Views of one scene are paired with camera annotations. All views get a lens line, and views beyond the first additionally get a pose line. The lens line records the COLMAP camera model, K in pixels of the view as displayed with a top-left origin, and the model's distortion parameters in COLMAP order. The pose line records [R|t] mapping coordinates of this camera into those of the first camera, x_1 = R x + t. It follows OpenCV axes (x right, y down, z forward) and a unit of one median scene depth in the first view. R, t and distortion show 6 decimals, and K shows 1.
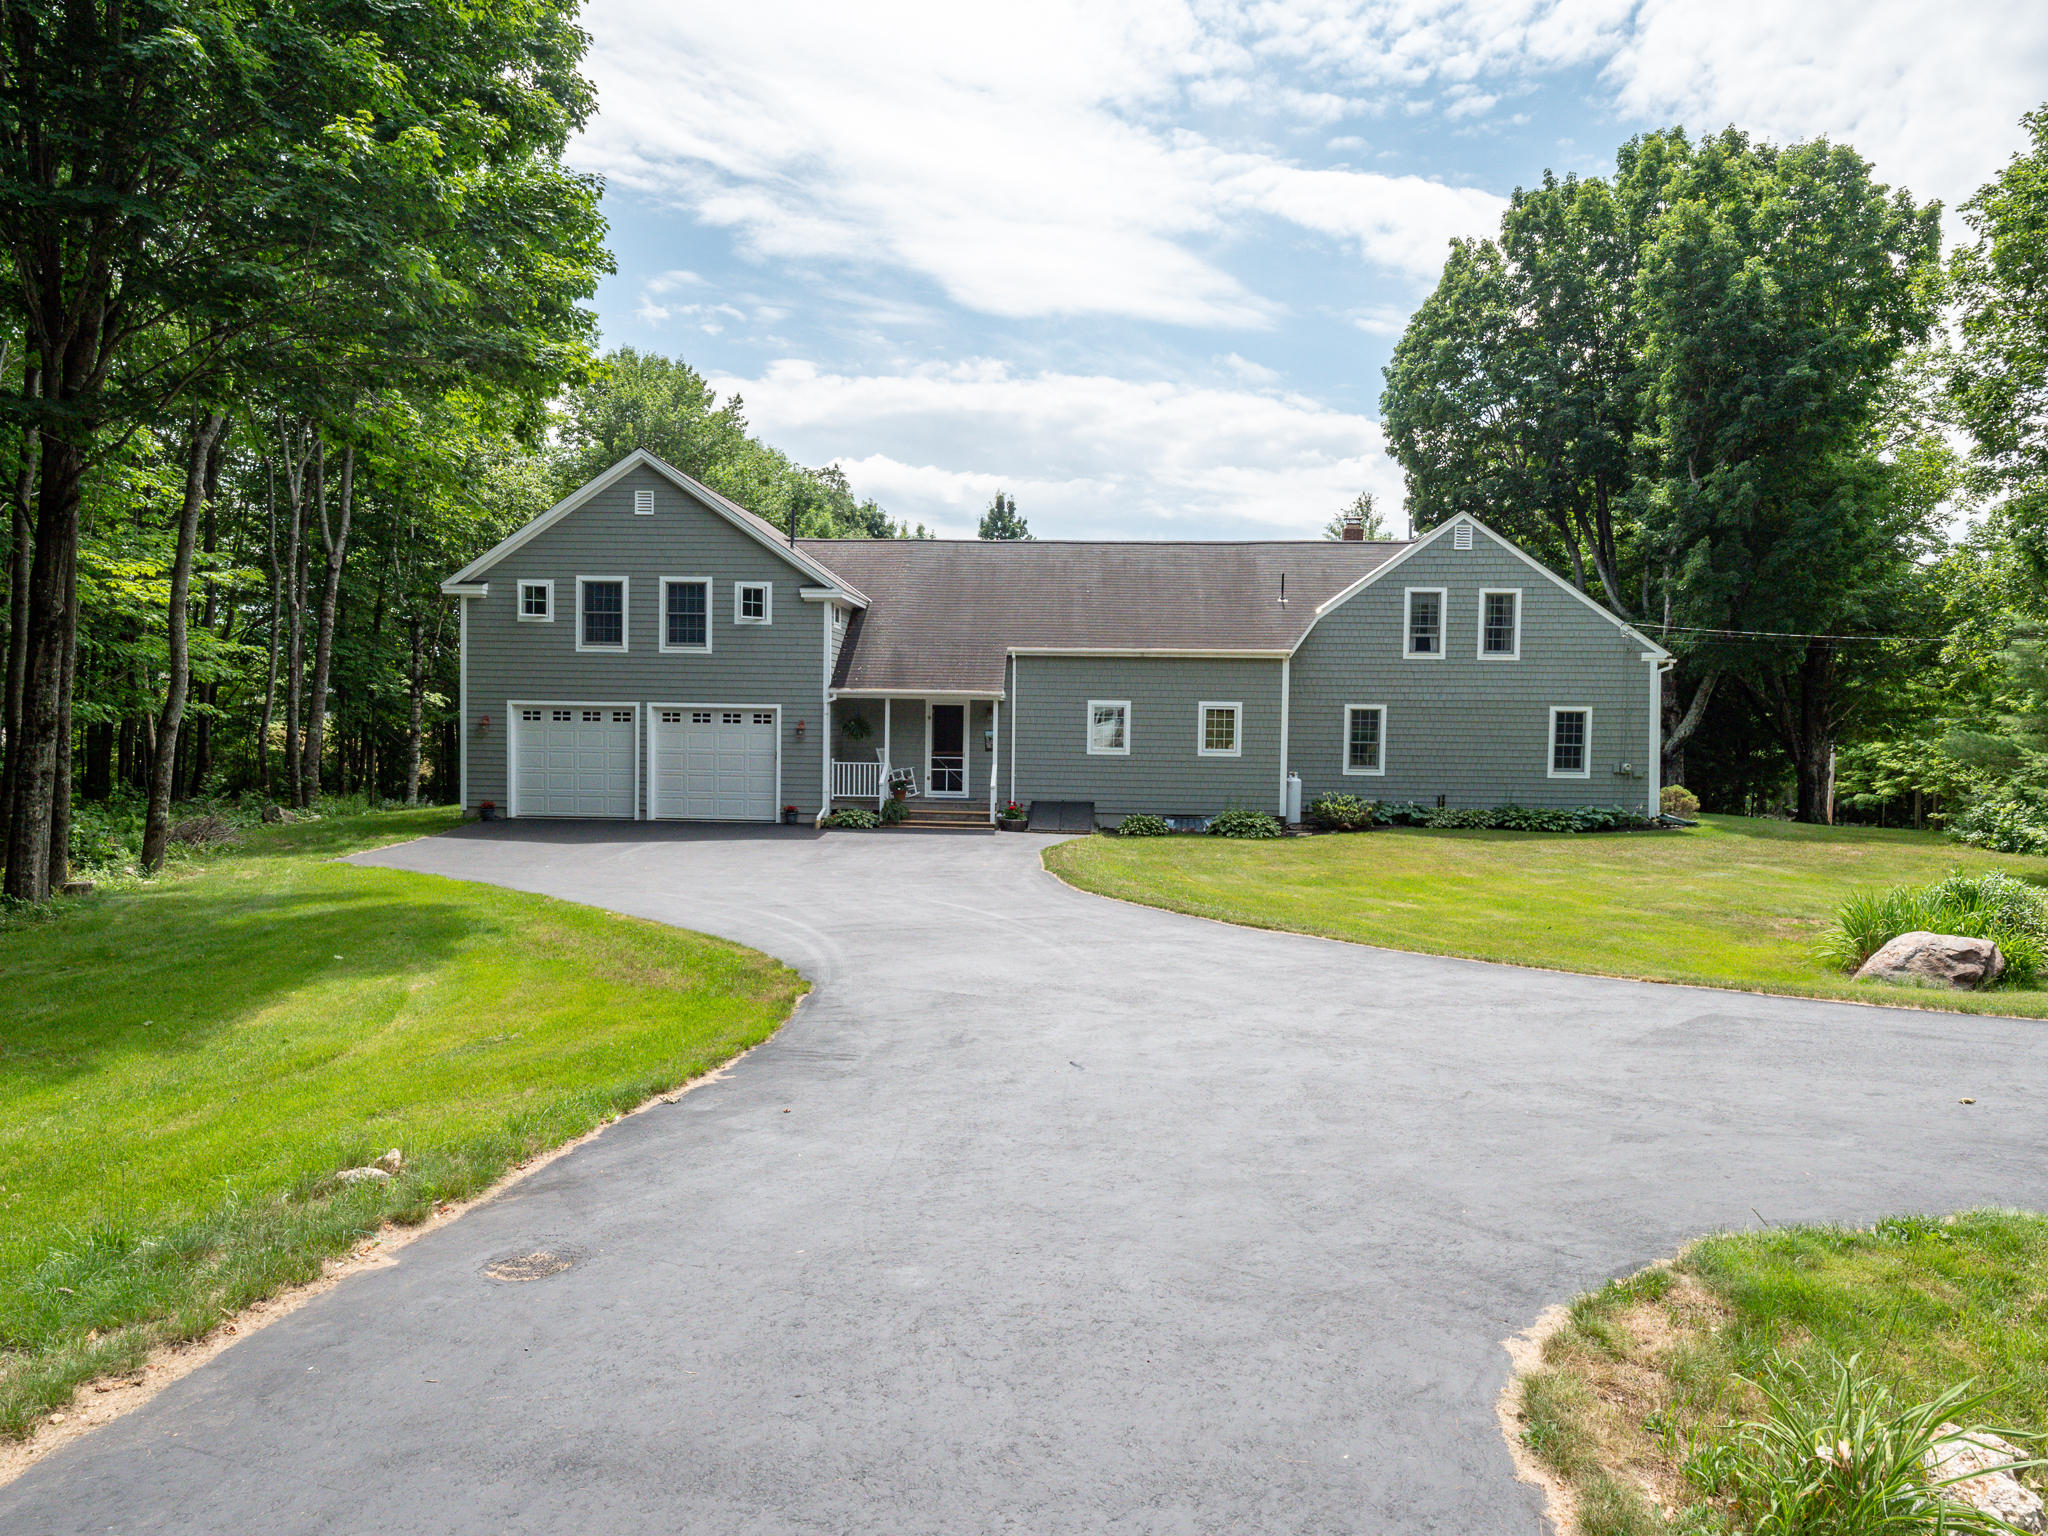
lens RADIAL K [[1295.3, 0, 1018.9], [0, 1295.3, 782.2], [0, 0, 1]] dist [0.000142, -0.001236]
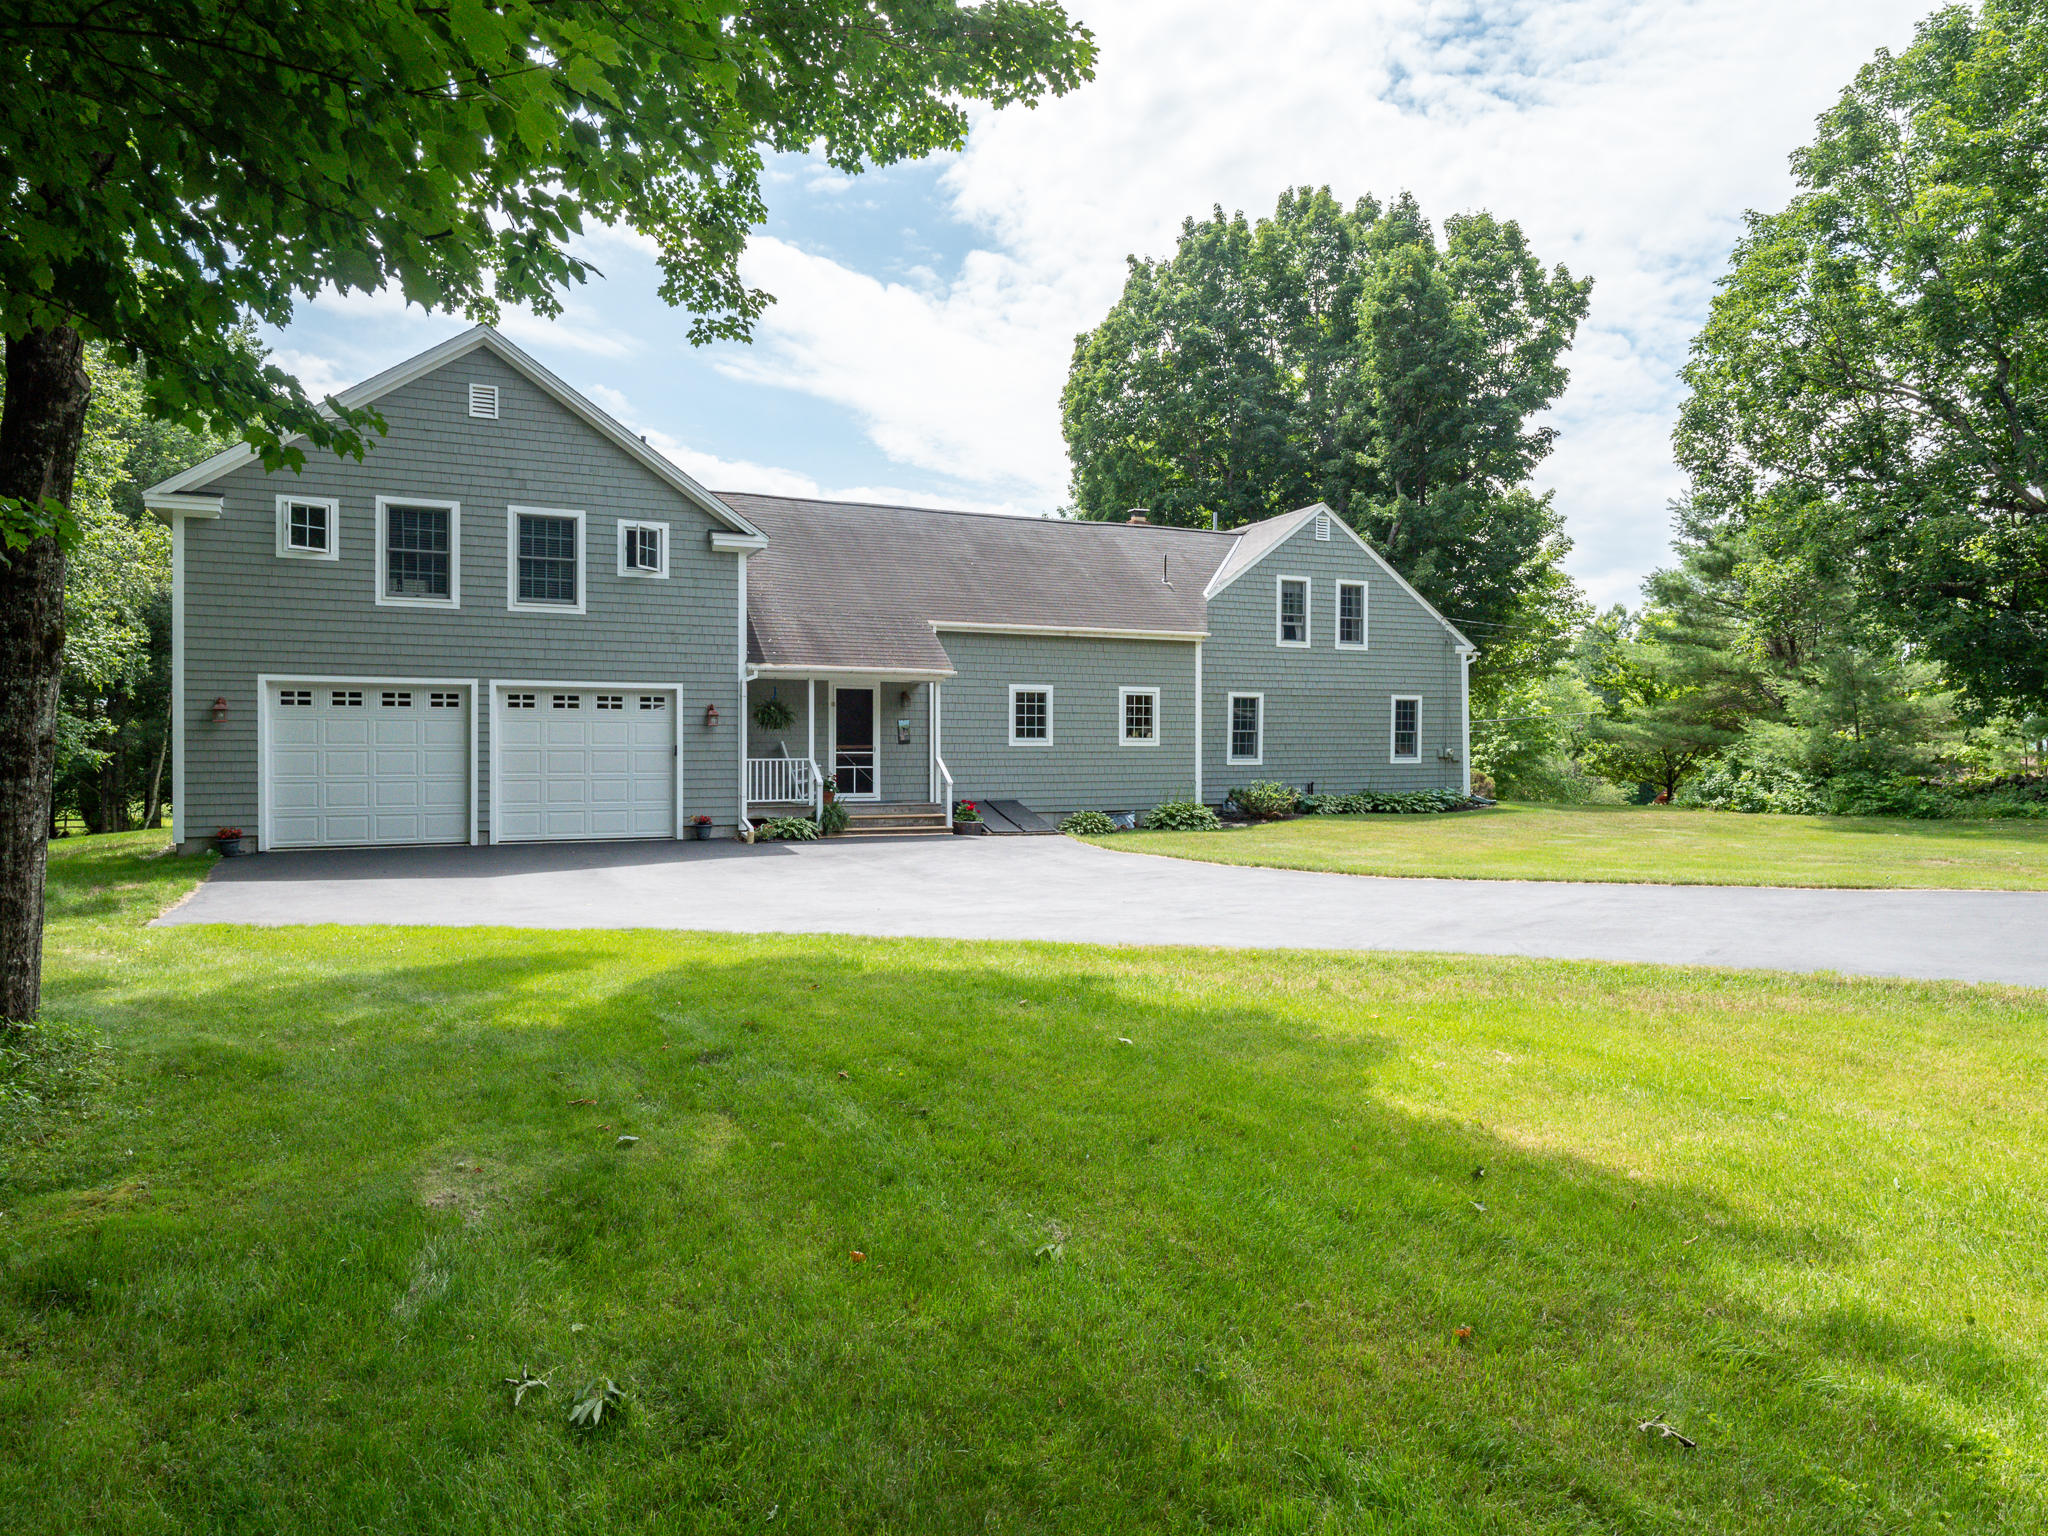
lens RADIAL K [[1283.5, 0, 1014.1], [0, 1283.5, 763.2], [0, 0, 1]] dist [-0.000367, -0.000684]
pose [[0.884026, -0.019439, 0.467034, -0.360336], [0.035978, 0.999001, -0.026520, 0.013586], [-0.466052, 0.040247, 0.883841, 0.239248]]
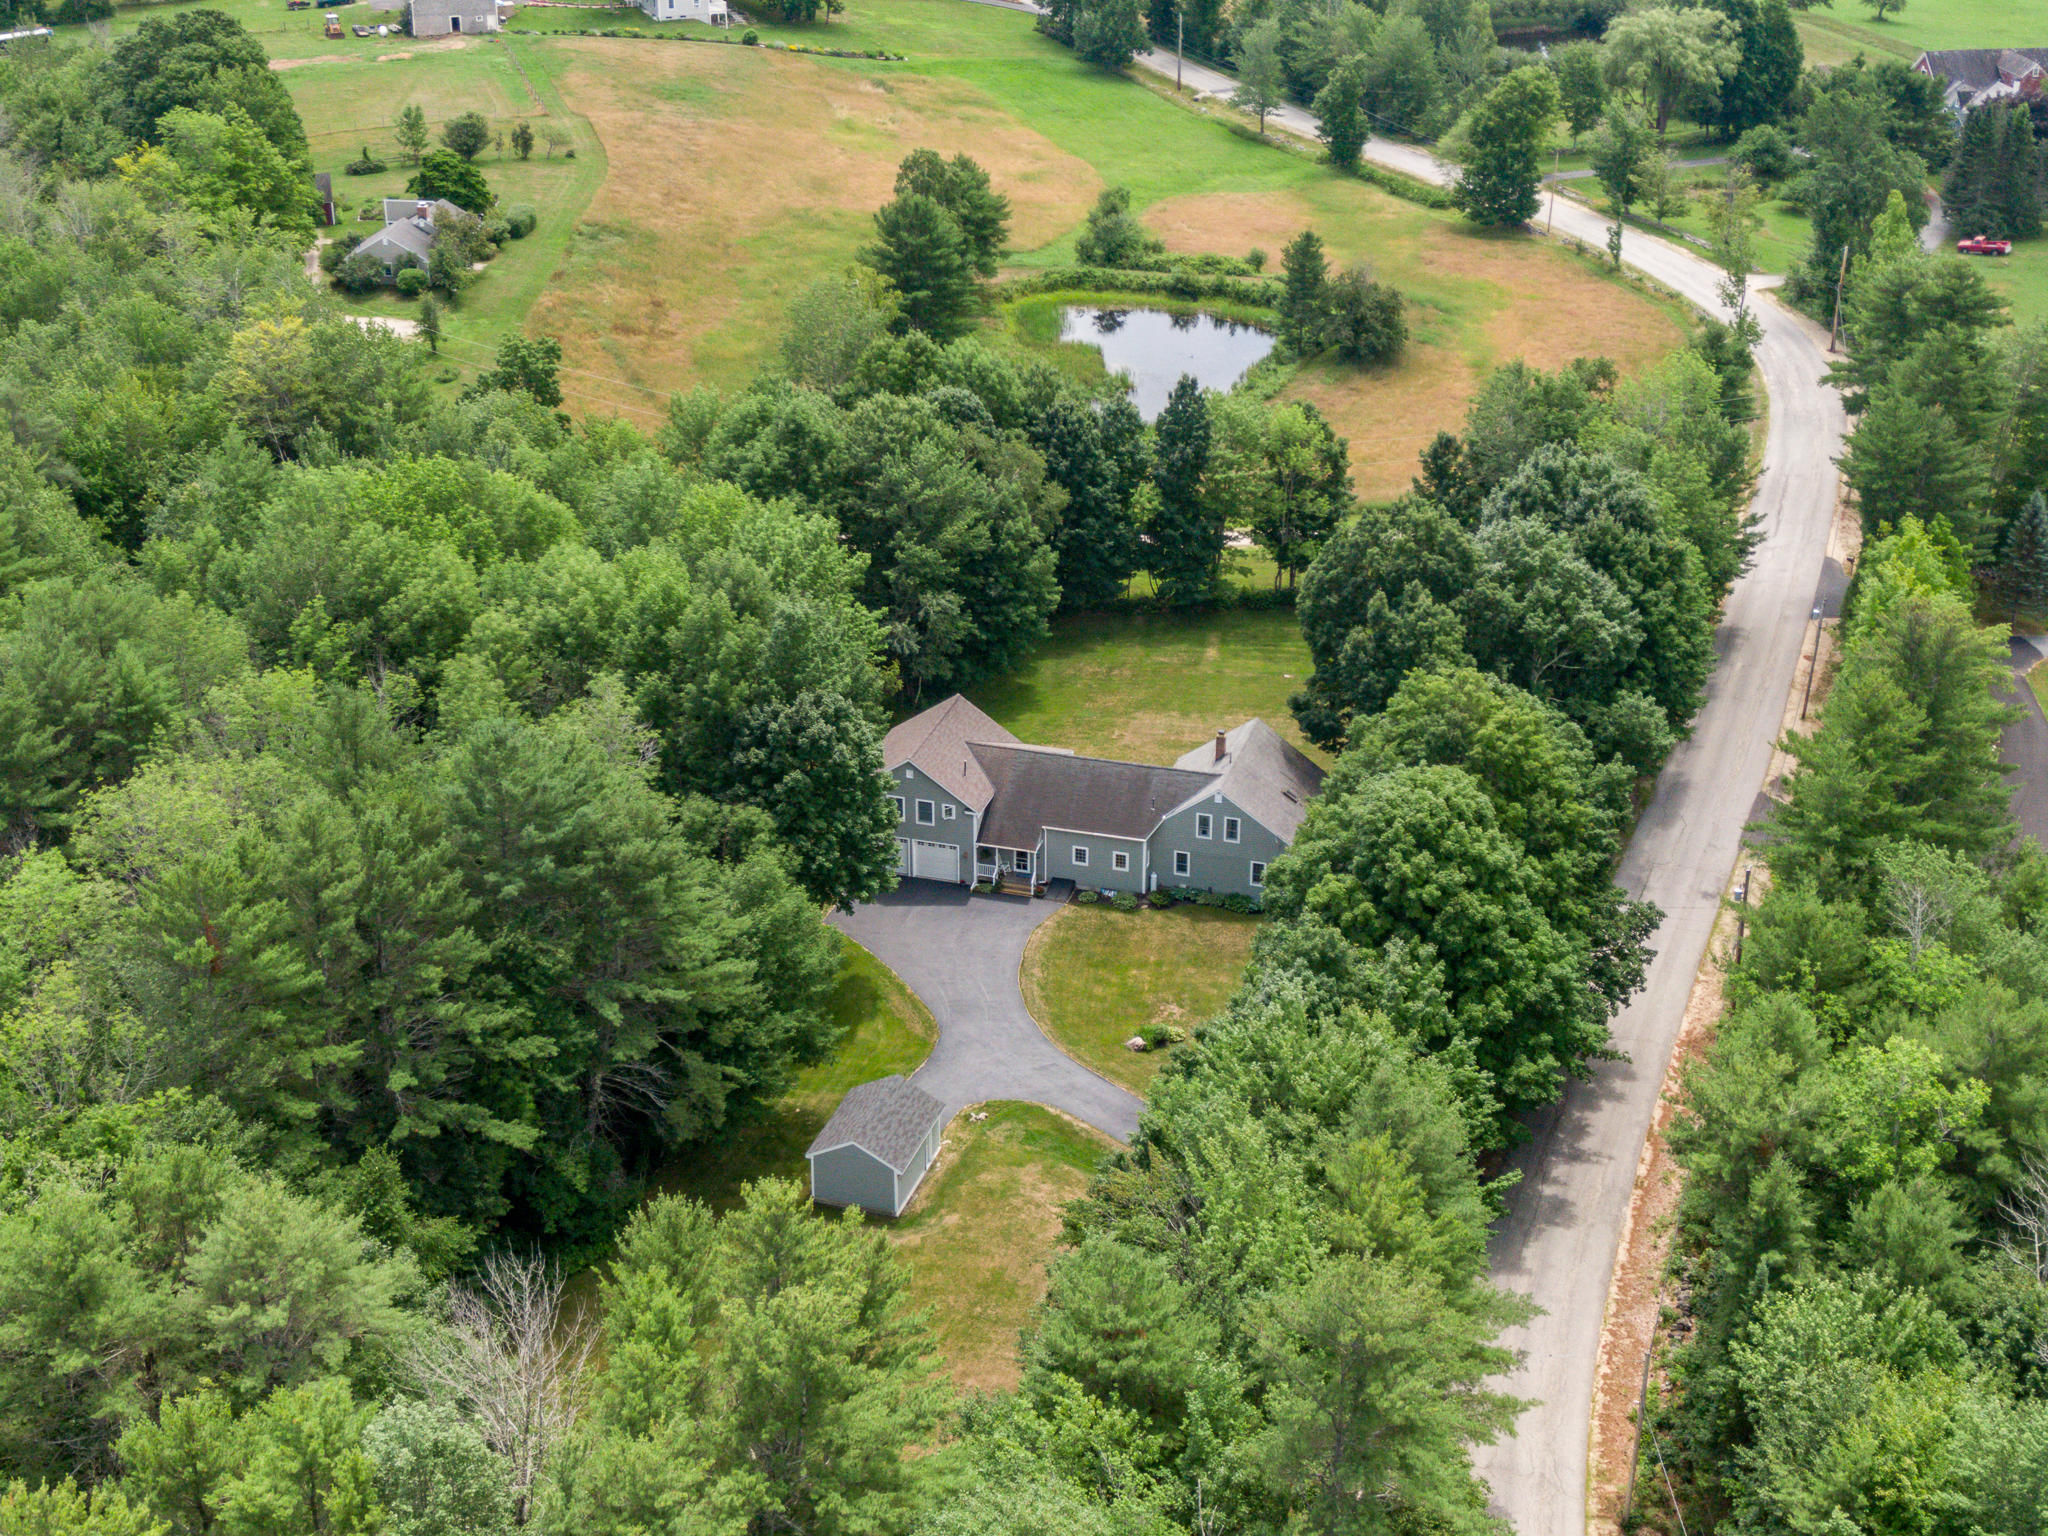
lens RADIAL K [[2899.7, 0, 1055.7], [0, 2899.7, 745.9], [0, 0, 1]] dist [0.007111, 0.000000]
pose [[0.974130, 0.087875, -0.208202, 1.266912], [0.000310, 0.920781, 0.390079, -2.627878], [0.225987, -0.380053, 0.896934, -4.351007]]
